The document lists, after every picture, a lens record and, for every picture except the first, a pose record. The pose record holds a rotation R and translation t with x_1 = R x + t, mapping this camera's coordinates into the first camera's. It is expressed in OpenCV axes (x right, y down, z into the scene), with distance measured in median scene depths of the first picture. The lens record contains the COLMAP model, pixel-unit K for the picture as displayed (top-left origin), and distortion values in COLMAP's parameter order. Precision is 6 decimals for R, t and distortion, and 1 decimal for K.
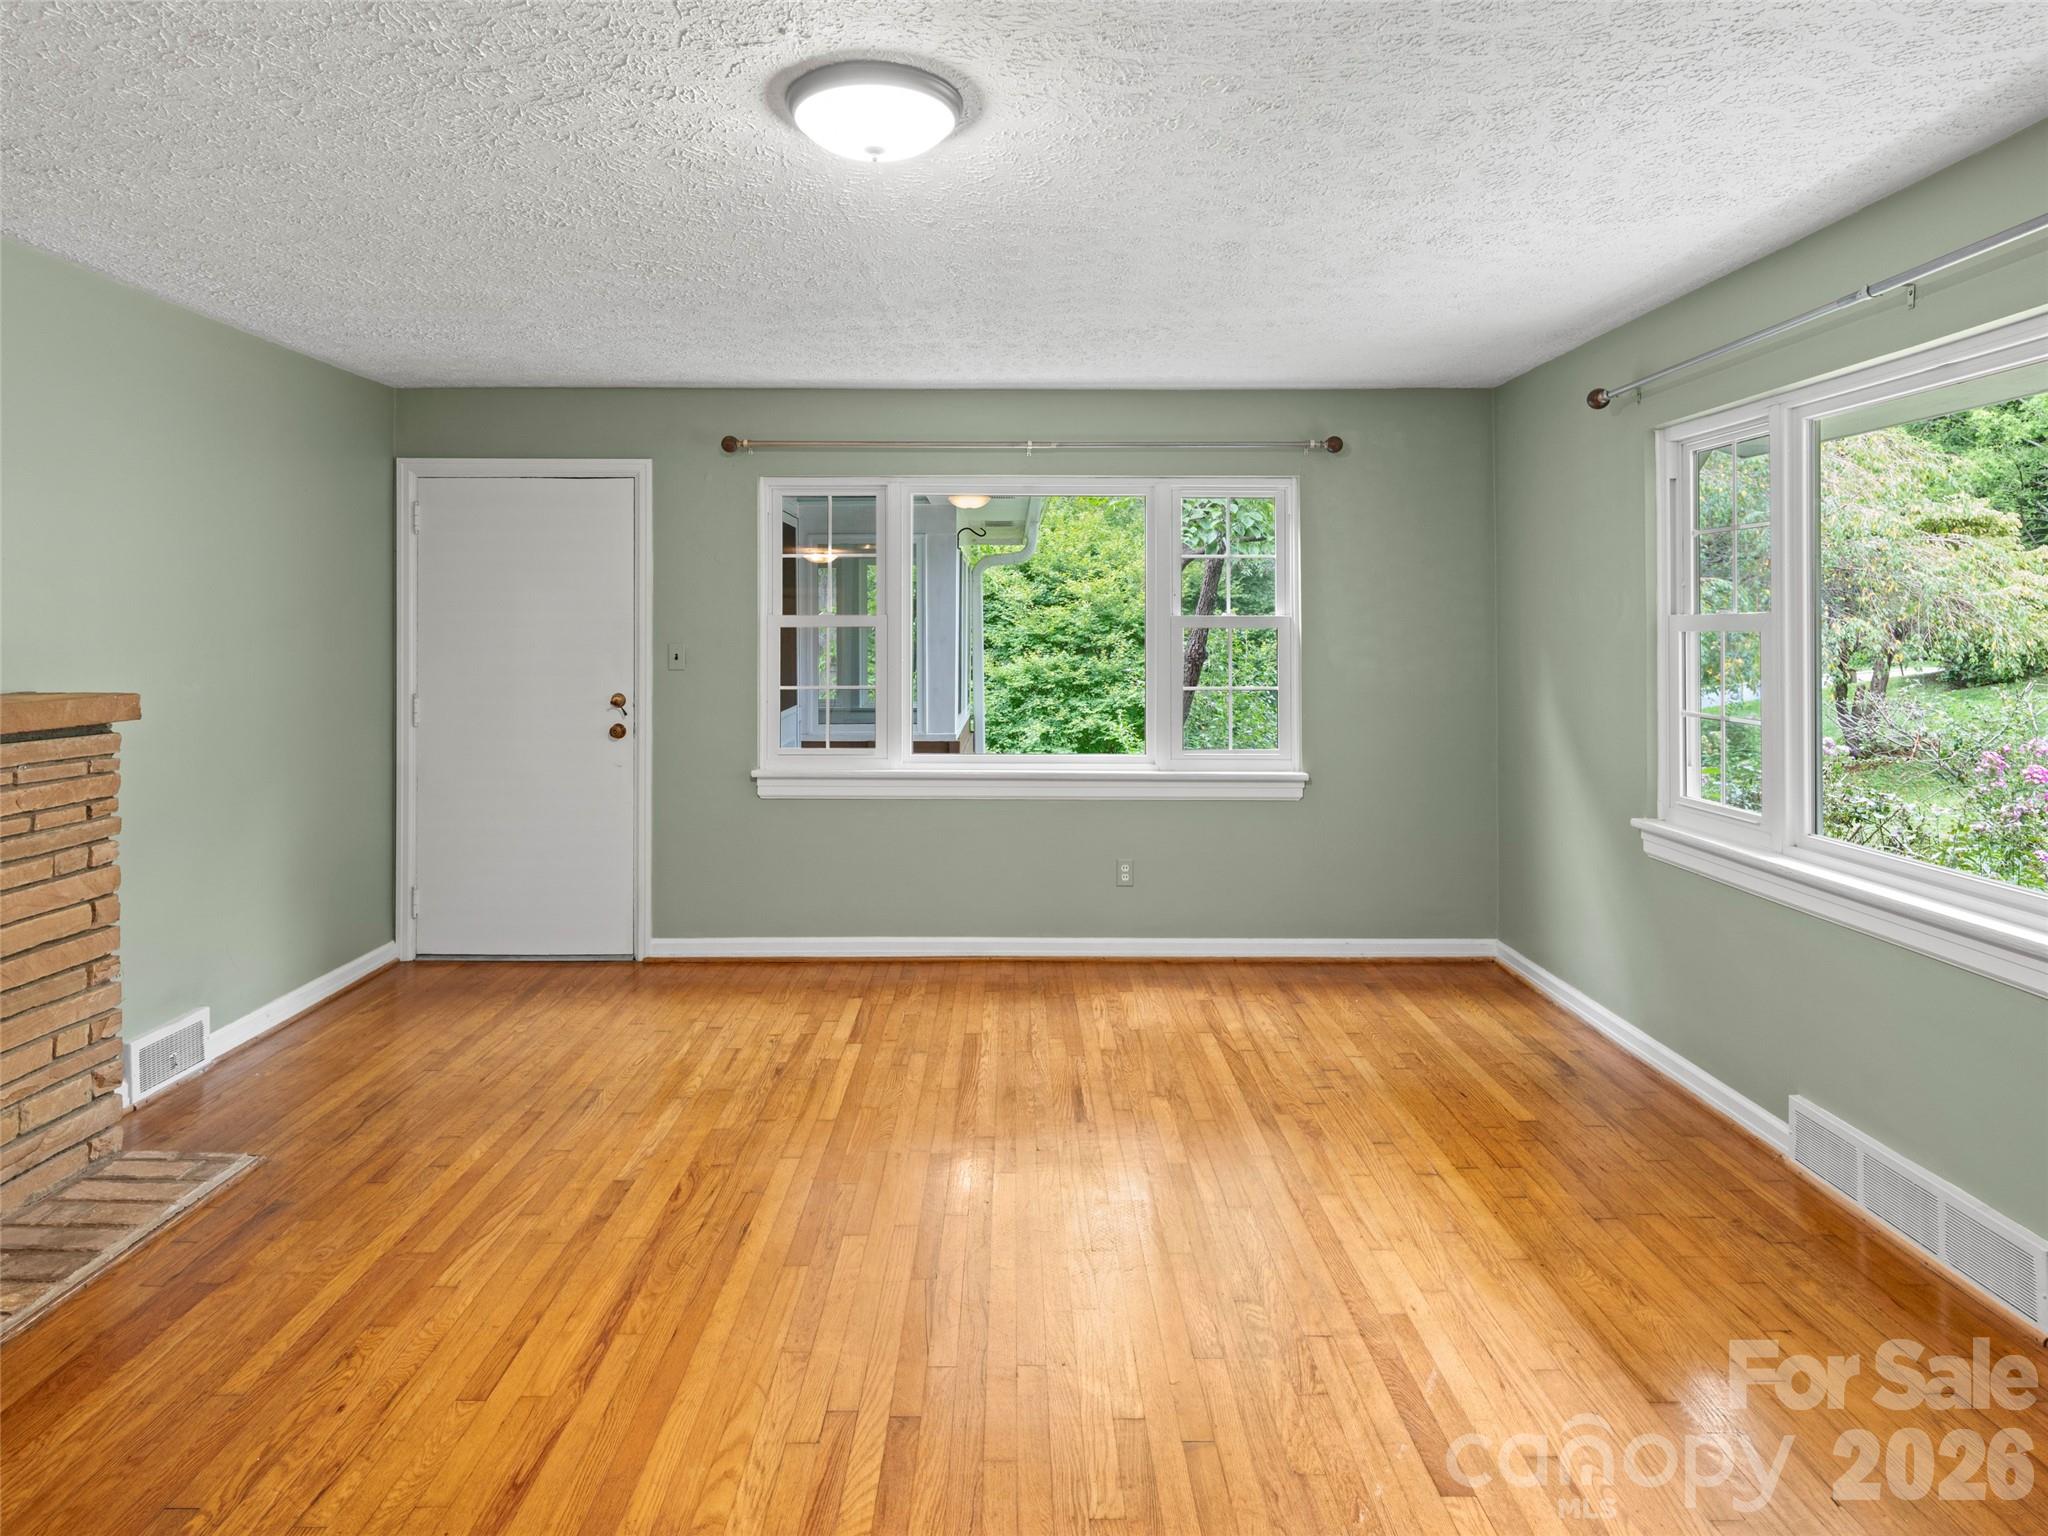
lens RADIAL K [[1198.8, 0, 1003.8], [0, 1198.8, 729.0], [0, 0, 1]] dist [0.007154, -0.008531]
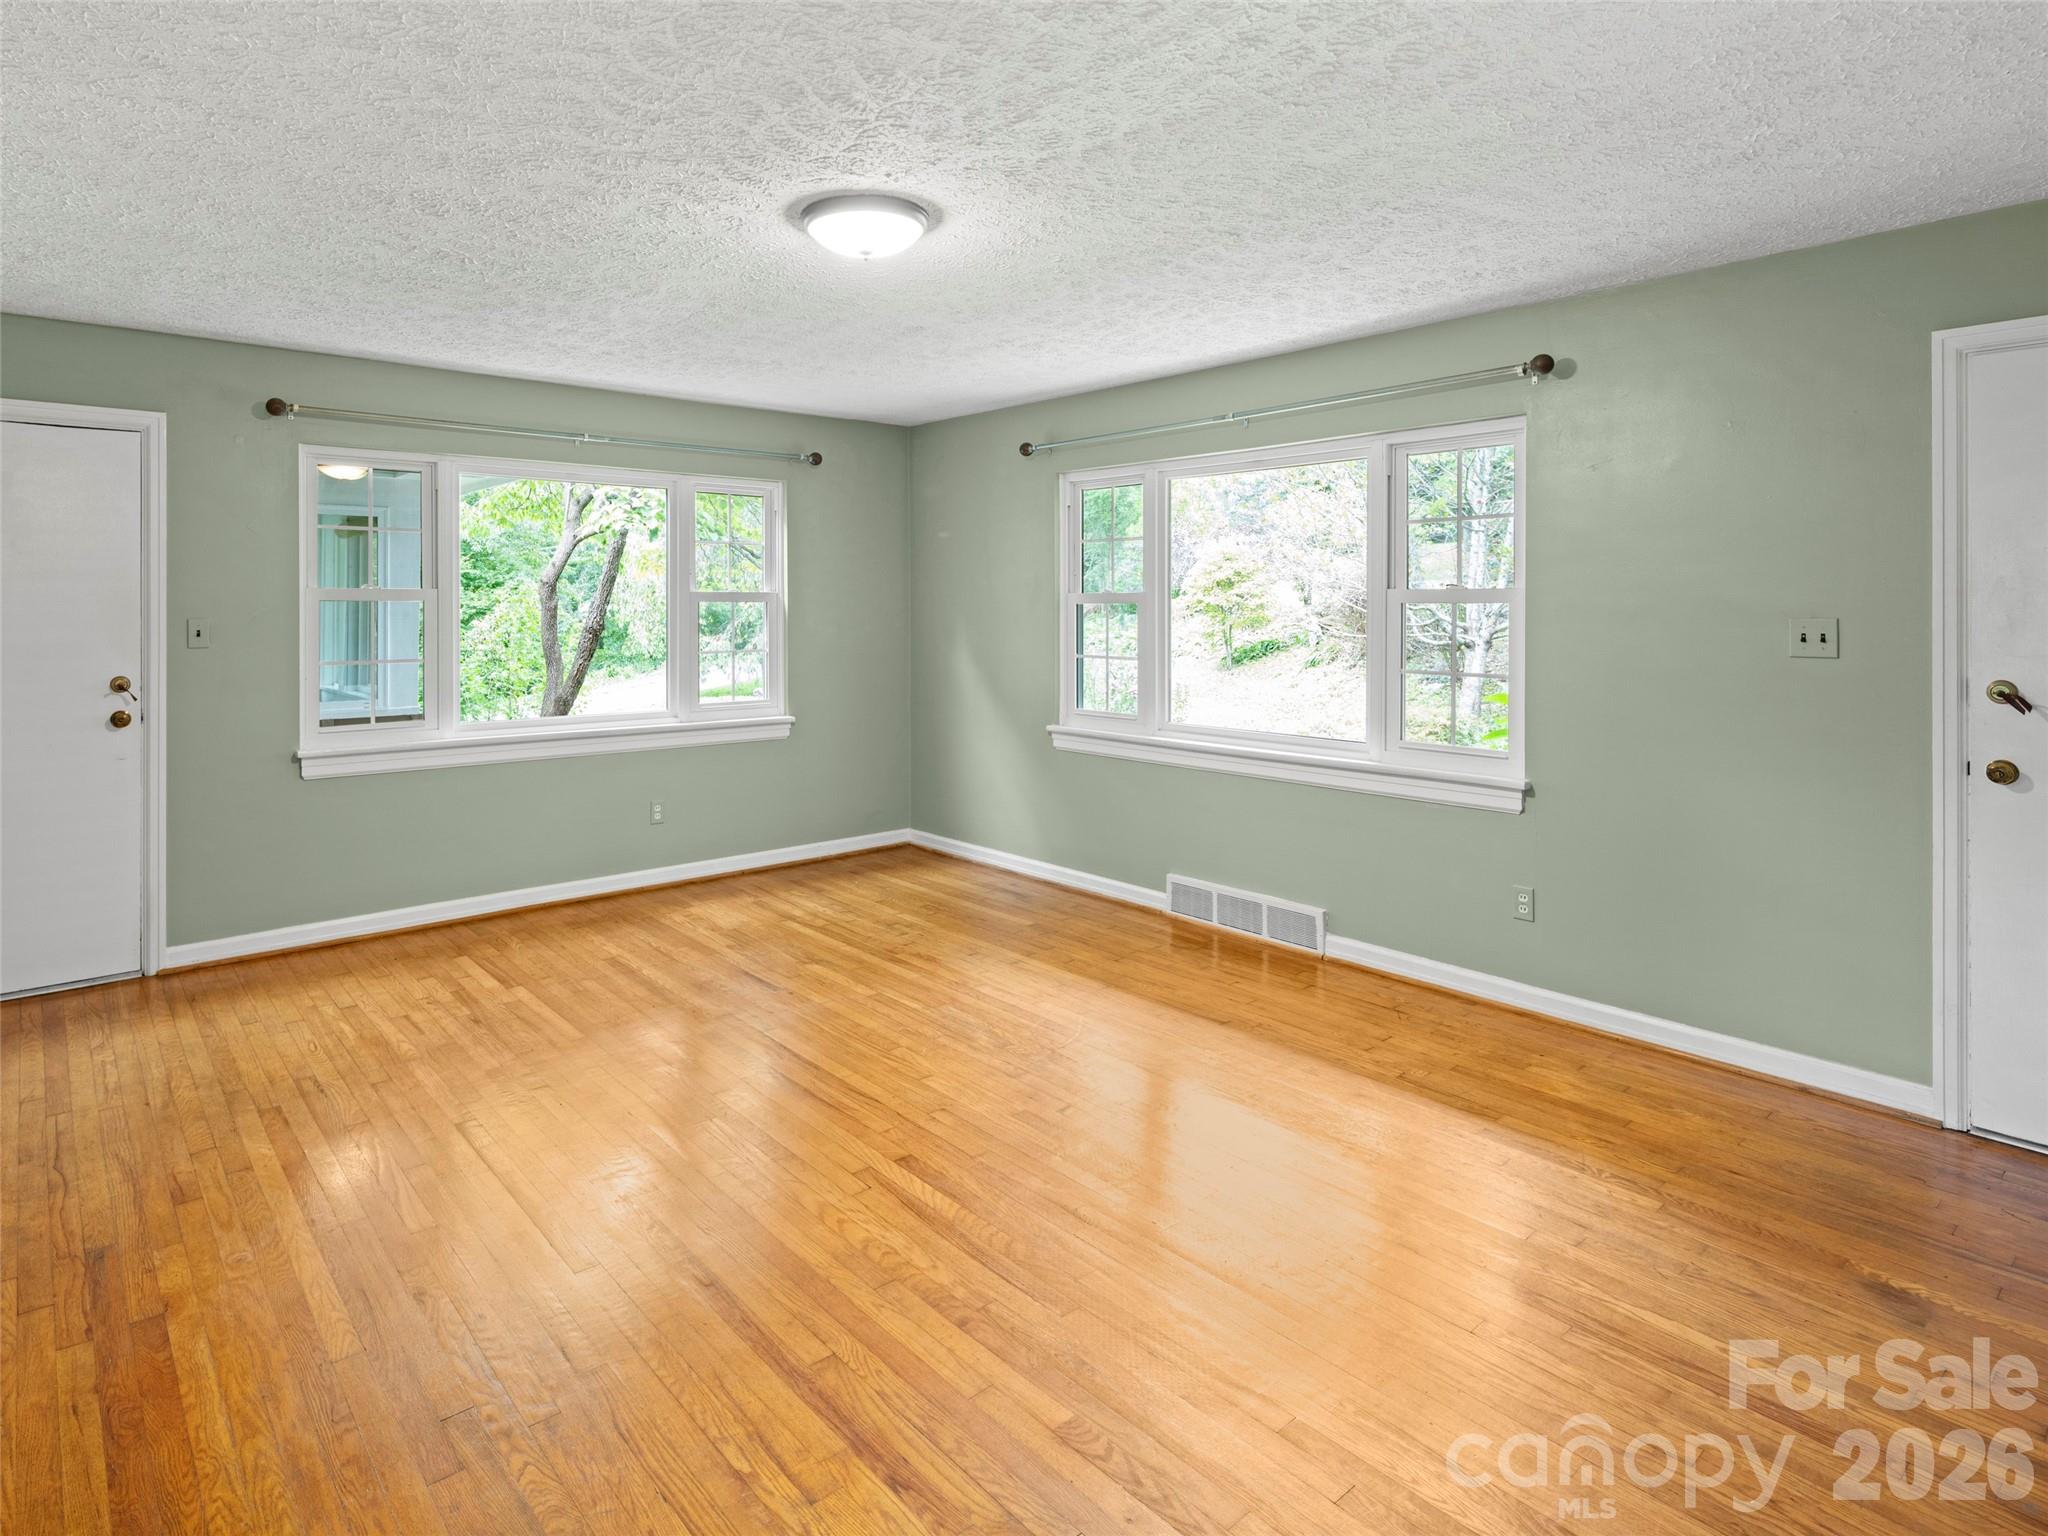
lens RADIAL K [[1116.3, 0, 959.1], [0, 1116.3, 740.2], [0, 0, 1]] dist [0.005078, -0.006546]
pose [[0.769899, -0.079496, 0.633195, -0.387991], [0.054330, 0.996774, 0.059082, 0.002071], [-0.635849, -0.011086, 0.771734, -0.028142]]
